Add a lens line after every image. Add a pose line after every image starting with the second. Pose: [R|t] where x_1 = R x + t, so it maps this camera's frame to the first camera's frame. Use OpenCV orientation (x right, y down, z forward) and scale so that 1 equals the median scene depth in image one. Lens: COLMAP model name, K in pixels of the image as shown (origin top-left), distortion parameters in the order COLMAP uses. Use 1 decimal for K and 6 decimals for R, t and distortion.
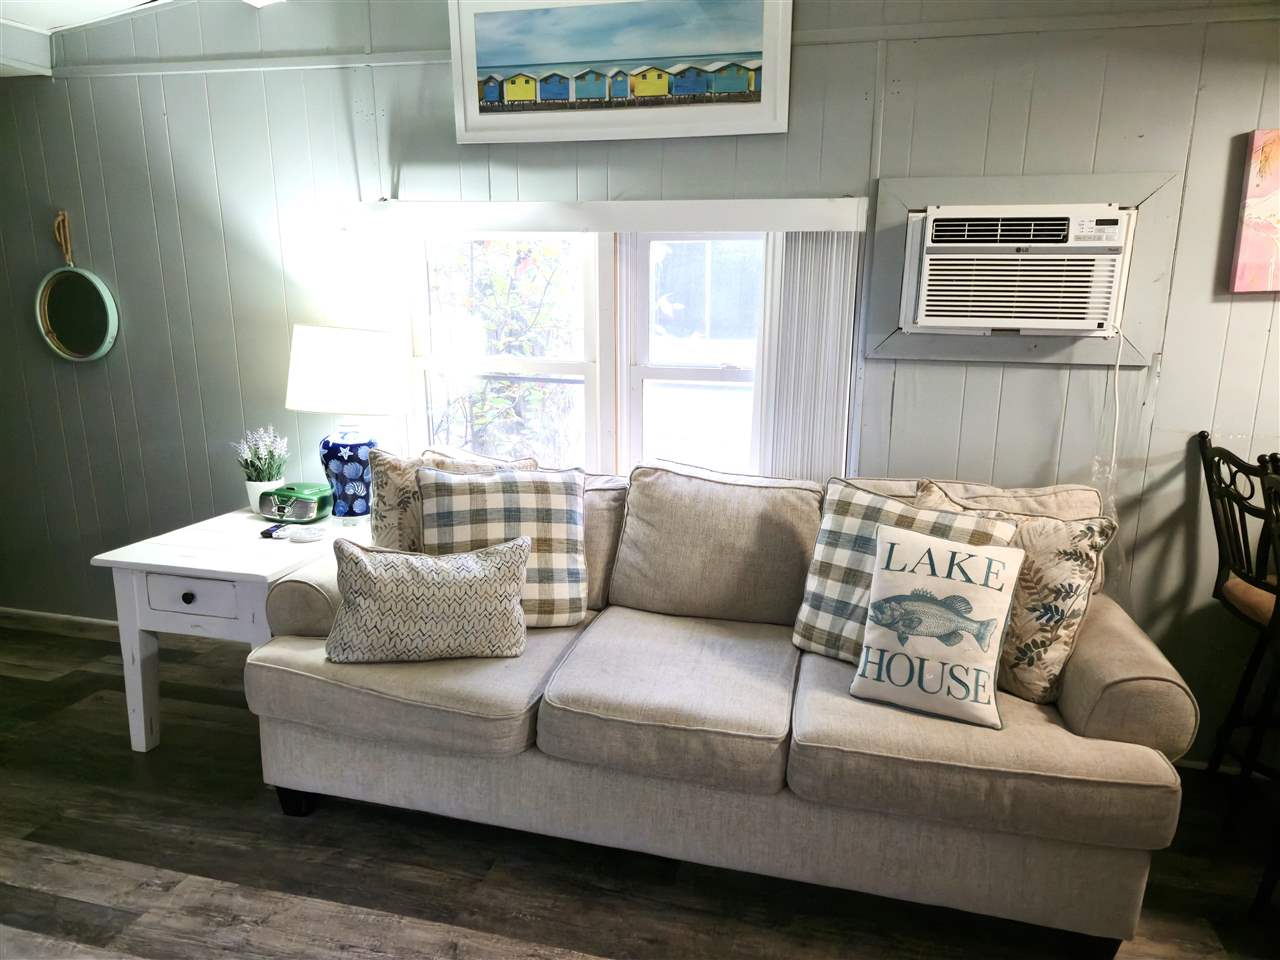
lens RADIAL K [[851.7, 0, 640.0], [0, 851.7, 480.0], [0, 0, 1]] dist [0.063913, -0.050594]
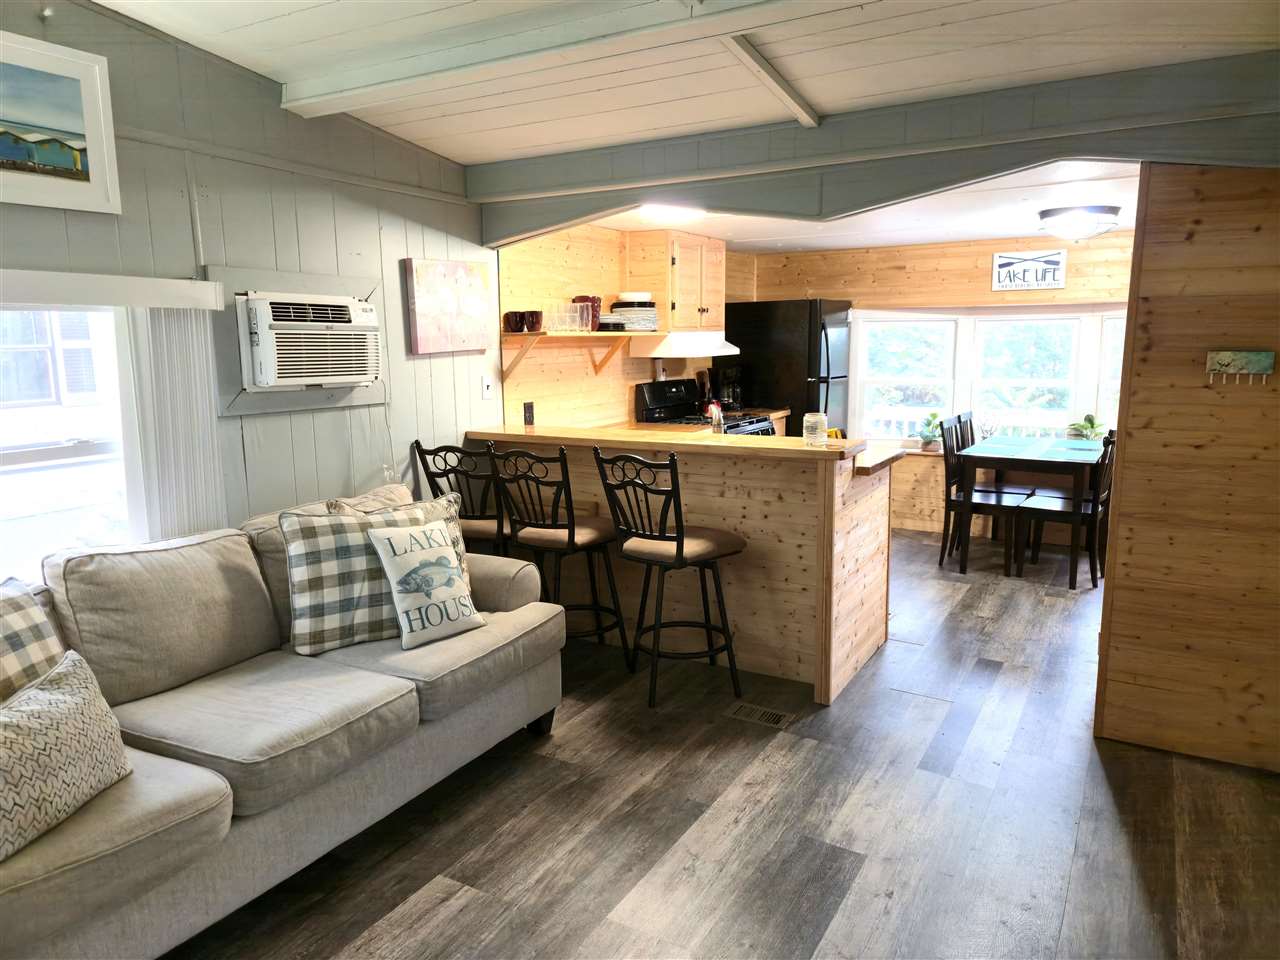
lens RADIAL K [[862.8, 0, 639.9], [0, 862.8, 483.8], [0, 0, 1]] dist [0.064262, -0.056885]
pose [[0.271165, -0.174458, 0.946591, -0.789967], [0.226718, 0.967344, 0.113336, -0.067918], [-0.935451, 0.183877, 0.301862, 0.153426]]
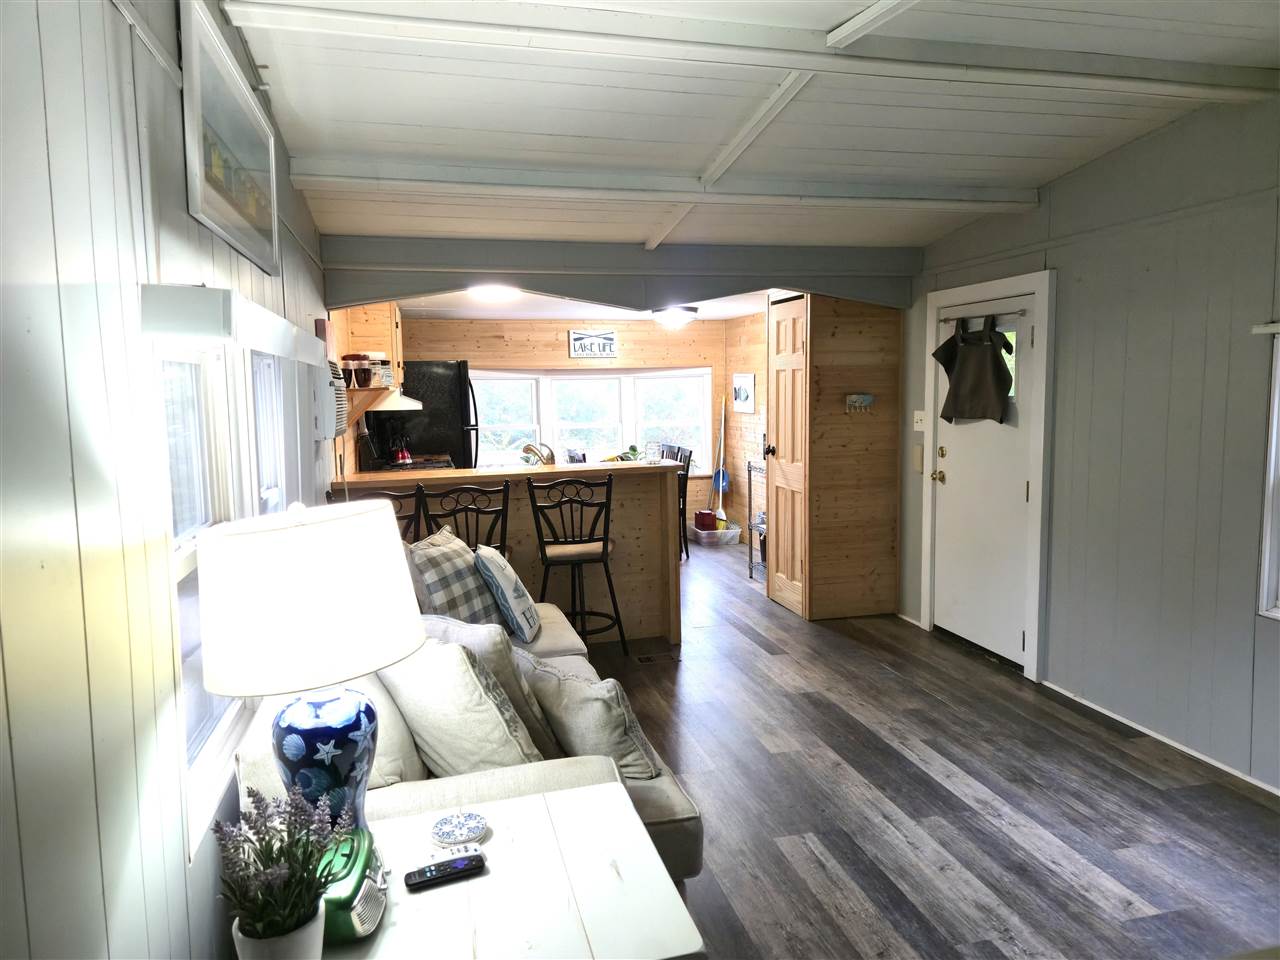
lens RADIAL K [[851.7, 0, 640.0], [0, 851.7, 480.0], [0, 0, 1]] dist [0.063913, -0.050594]
pose [[-0.477029, -0.098839, 0.873312, -1.103444], [0.209824, 0.952117, 0.222369, -0.324378], [-0.853474, 0.289318, -0.433448, 1.227257]]
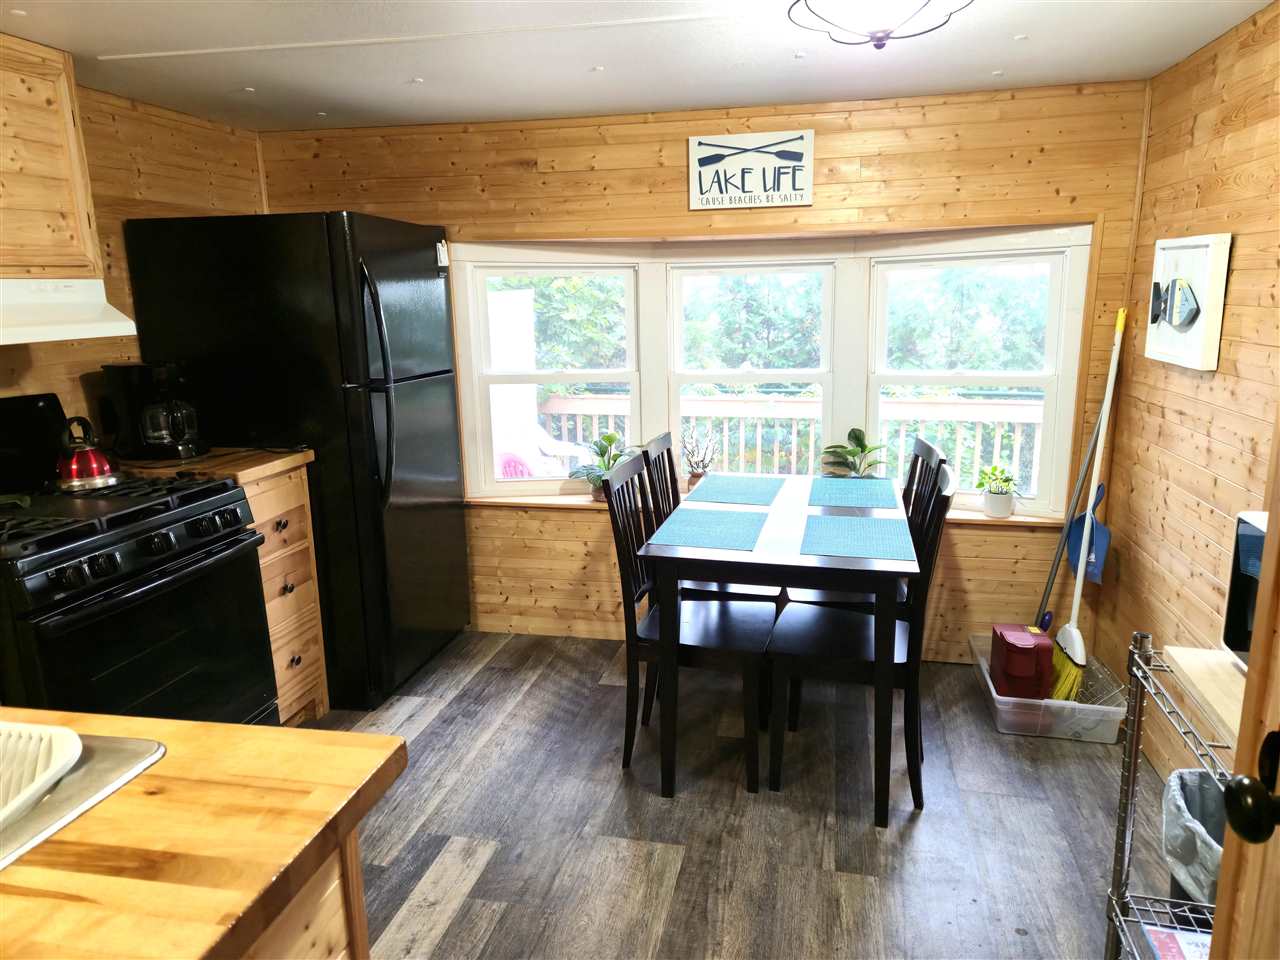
lens RADIAL K [[858.8, 0, 647.8], [0, 858.8, 479.5], [0, 0, 1]] dist [0.084235, -0.083980]
pose [[-0.048114, -0.217250, 0.974930, 0.598853], [0.238269, 0.945386, 0.222425, -0.007528], [-0.970007, 0.242997, 0.006277, 0.014789]]
